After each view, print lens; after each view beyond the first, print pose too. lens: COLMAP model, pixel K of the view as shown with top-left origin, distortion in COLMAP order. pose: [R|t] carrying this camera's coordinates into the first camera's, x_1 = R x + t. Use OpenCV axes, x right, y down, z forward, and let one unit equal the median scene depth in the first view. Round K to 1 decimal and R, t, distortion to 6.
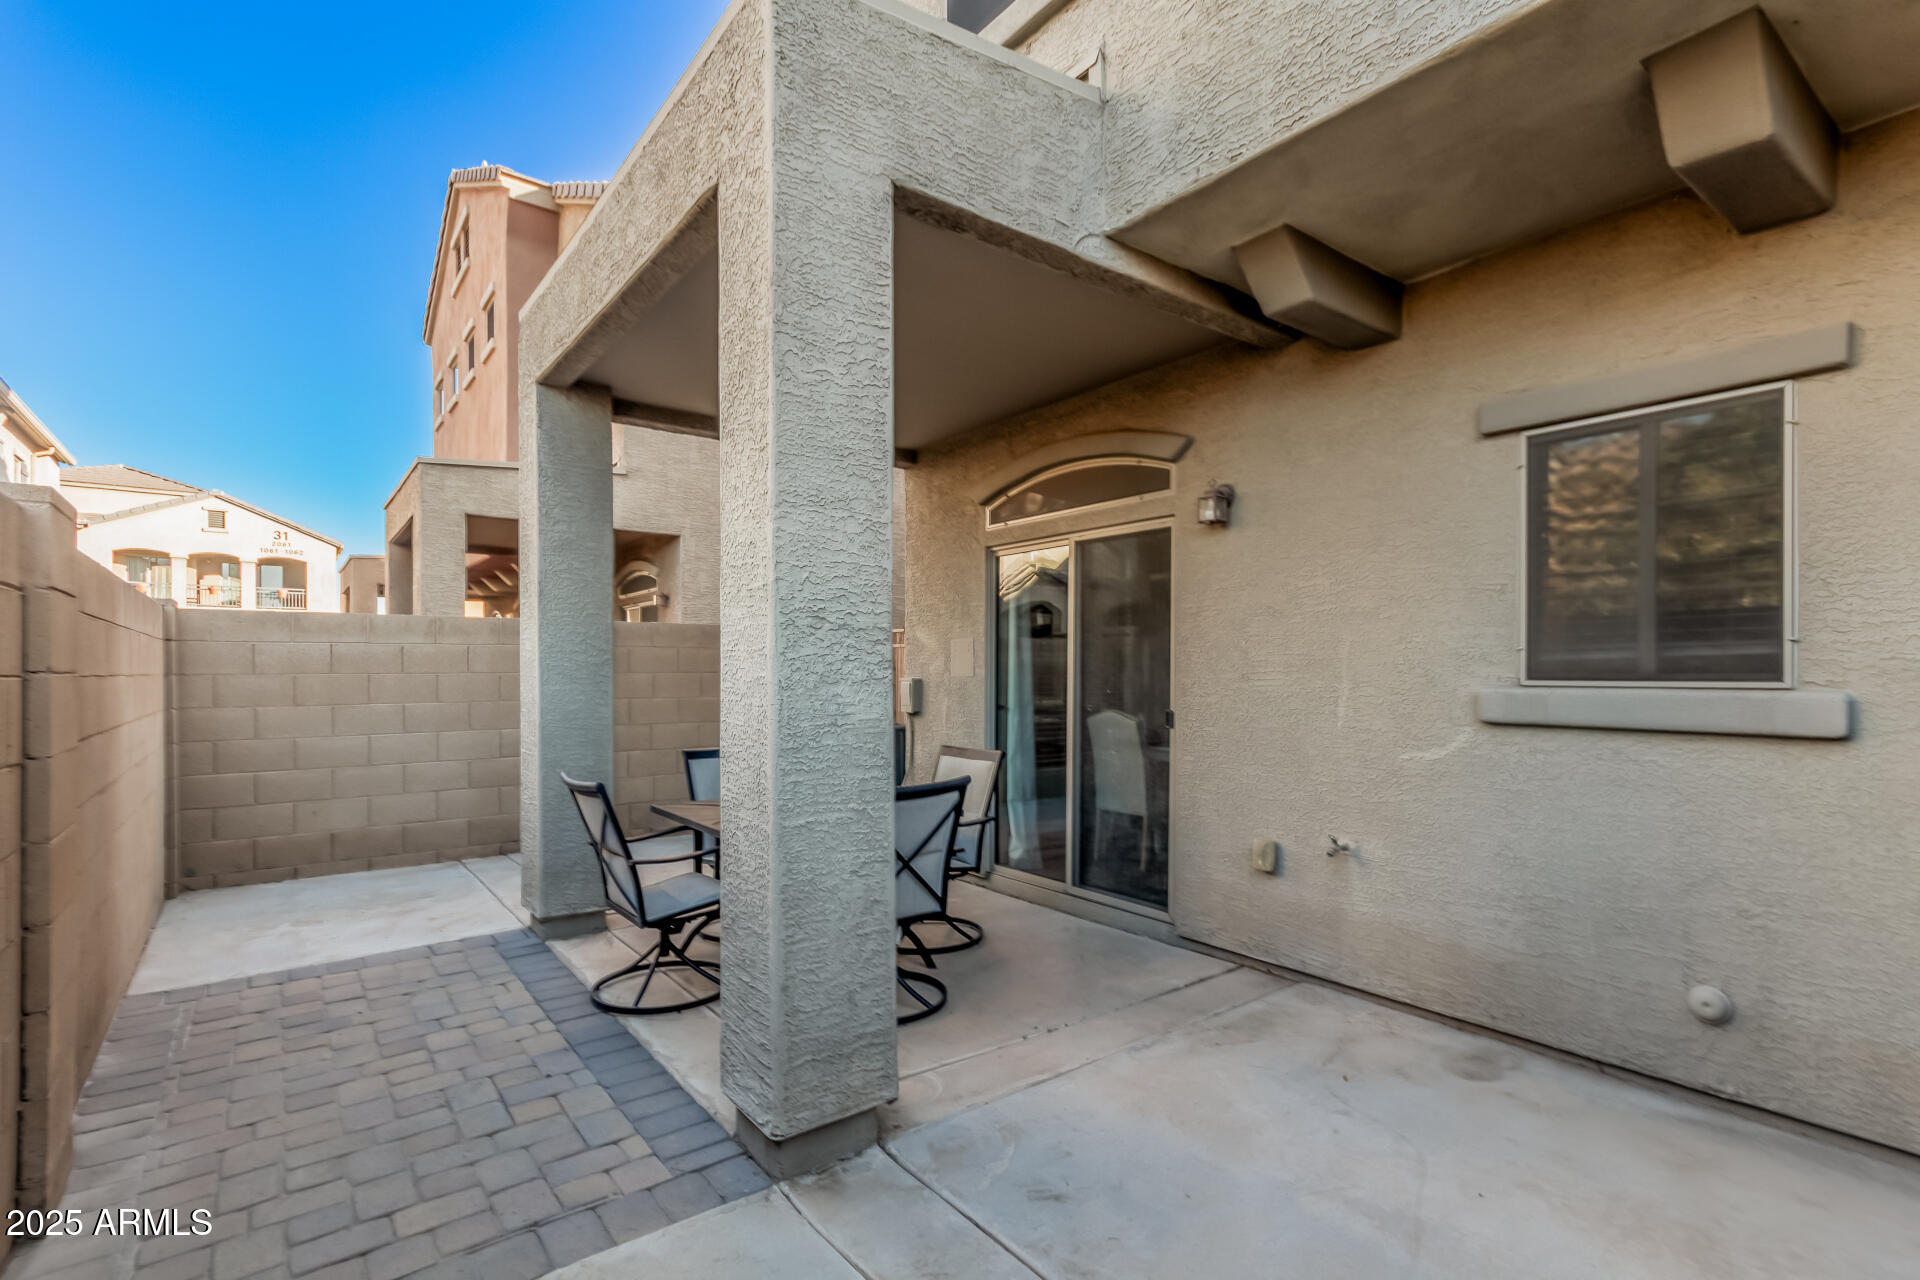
lens RADIAL K [[911.2, 0, 972.2], [0, 911.2, 676.2], [0, 0, 1]] dist [0.001874, 0.000639]
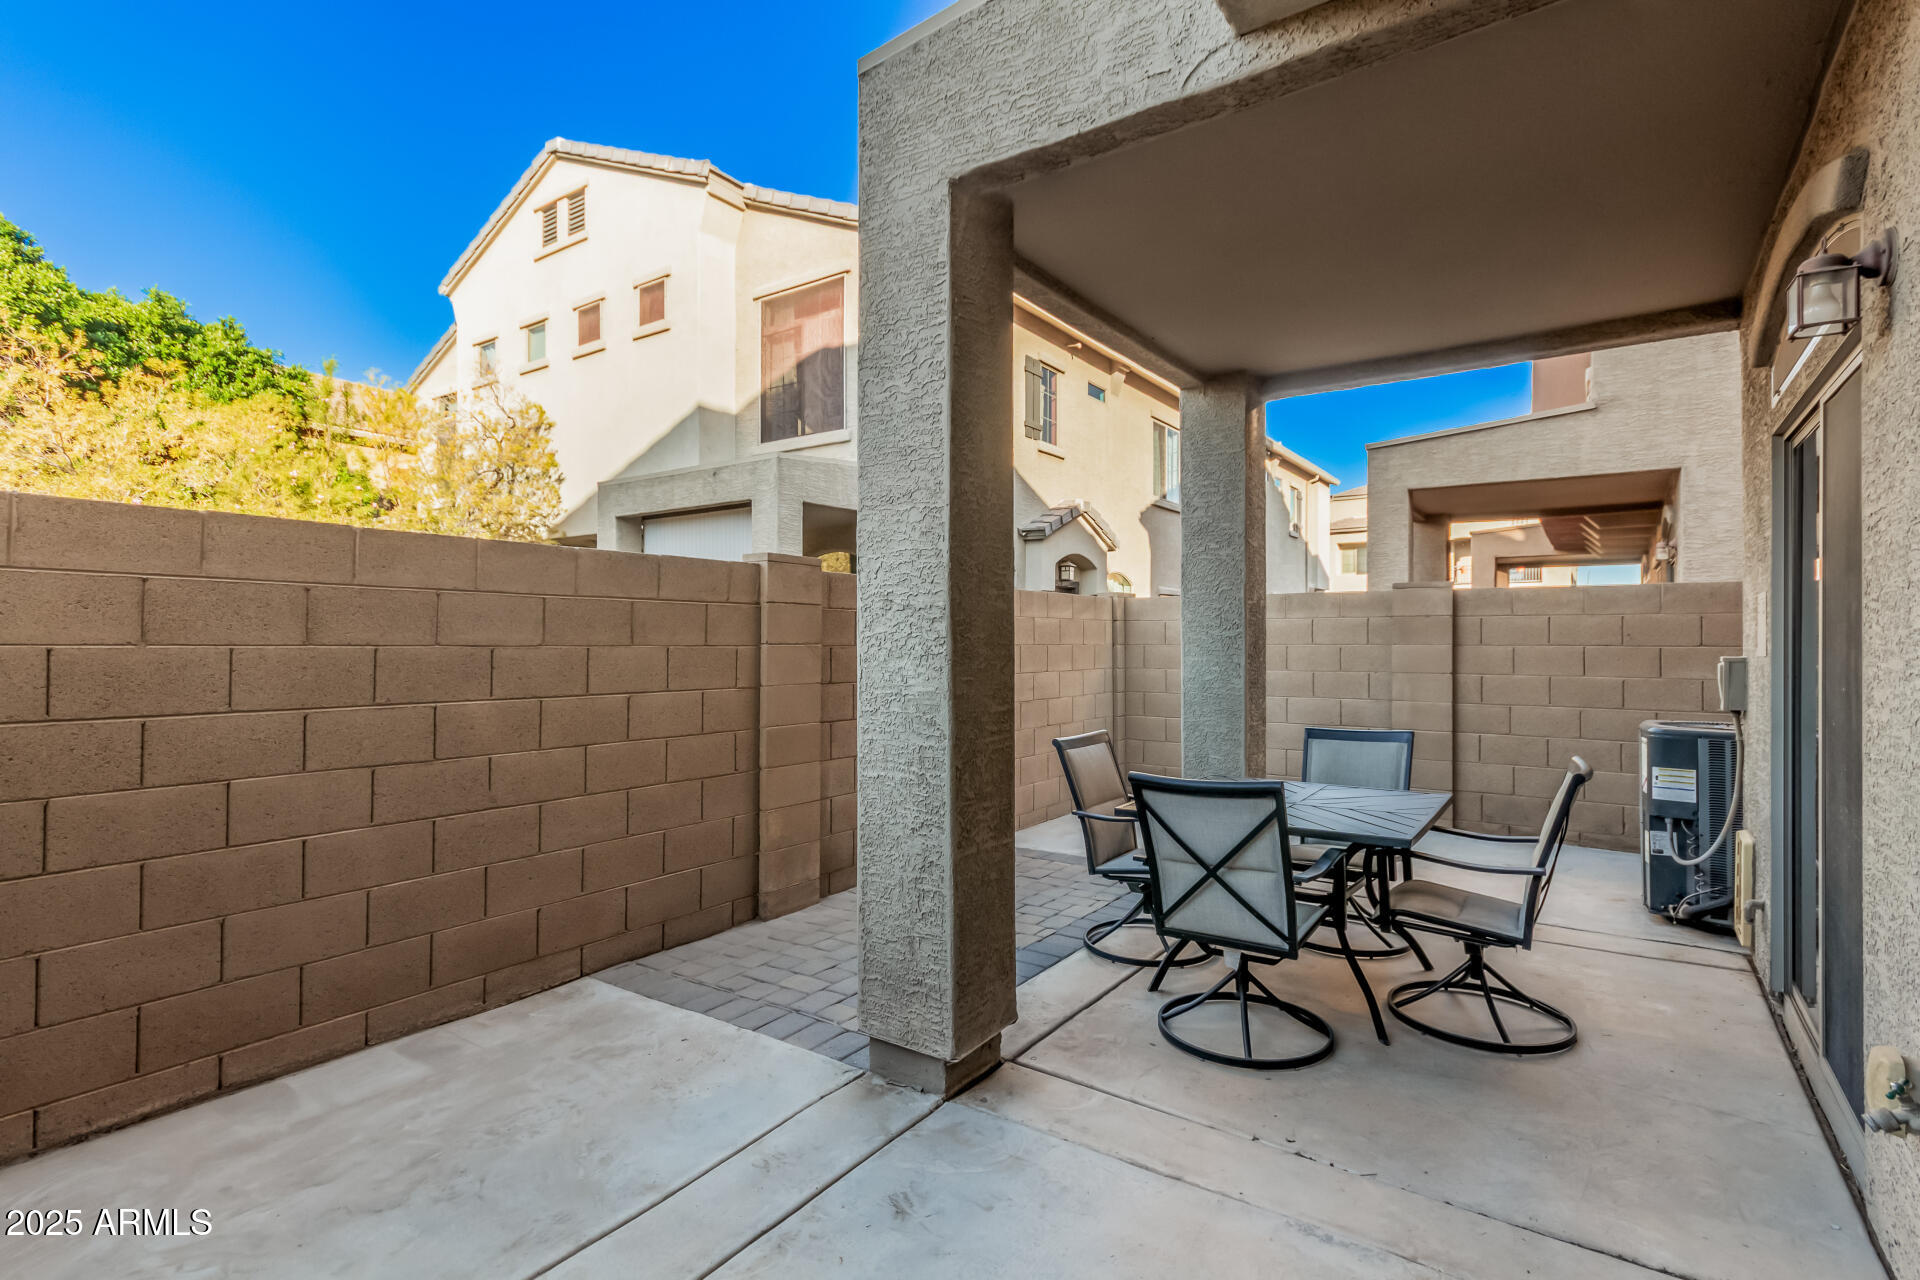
lens RADIAL K [[911.2, 0, 961.7], [0, 911.2, 635.4], [0, 0, 1]] dist [0.001874, 0.000639]
pose [[0.291215, -0.003572, -0.956651, 0.915456], [-0.006627, 0.999962, -0.005751, -0.013251], [0.956635, 0.008014, 0.291180, 0.712275]]
